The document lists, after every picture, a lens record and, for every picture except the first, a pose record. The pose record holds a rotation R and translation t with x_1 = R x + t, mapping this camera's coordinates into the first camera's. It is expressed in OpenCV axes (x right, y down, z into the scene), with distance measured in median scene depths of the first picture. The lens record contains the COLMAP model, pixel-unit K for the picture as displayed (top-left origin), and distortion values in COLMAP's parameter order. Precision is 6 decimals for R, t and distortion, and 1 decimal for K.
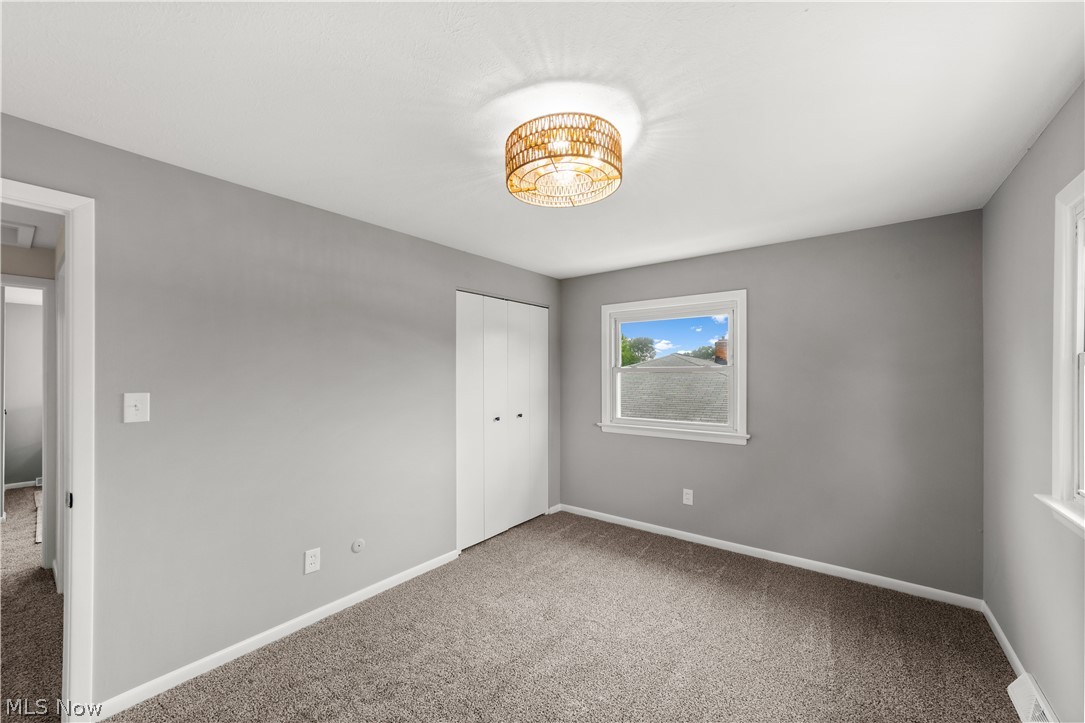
lens RADIAL K [[416.8, 0, 541.6], [0, 416.8, 370.0], [0, 0, 1]] dist [0.000447, 0.000235]
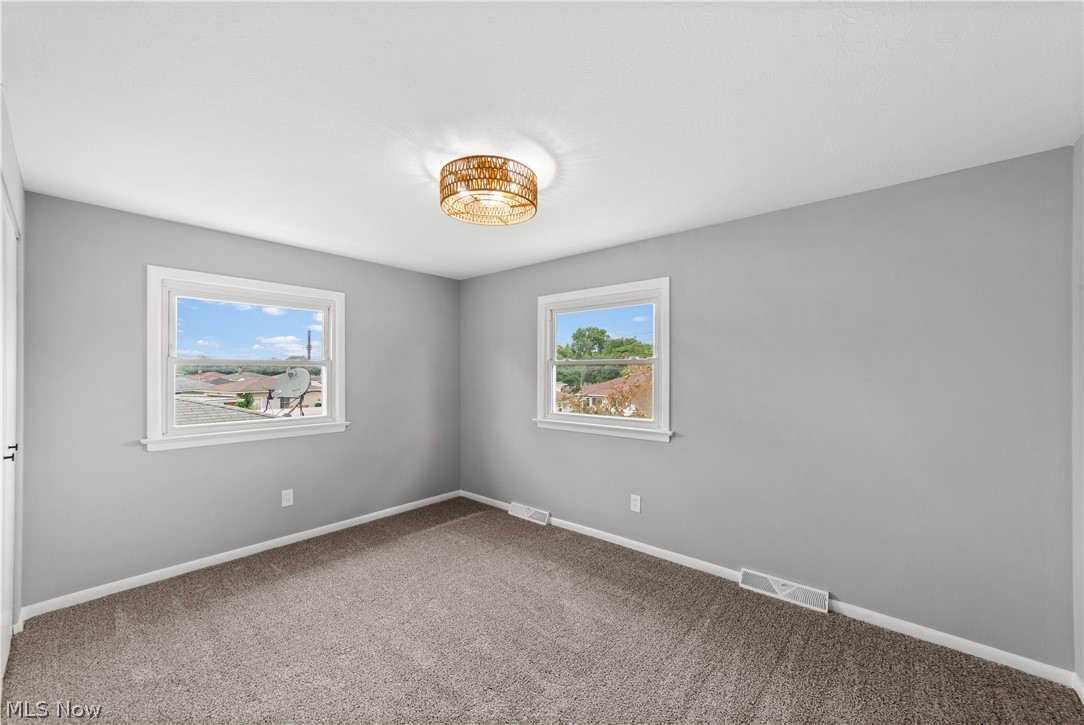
lens RADIAL K [[409.5, 0, 541.3], [0, 409.5, 368.8], [0, 0, 1]] dist [0.007864, 0.000148]
pose [[0.067995, 0.006627, 0.997664, -0.600812], [-0.016926, 0.999842, -0.005488, 0.008871], [-0.997542, -0.016514, 0.068097, 0.410760]]
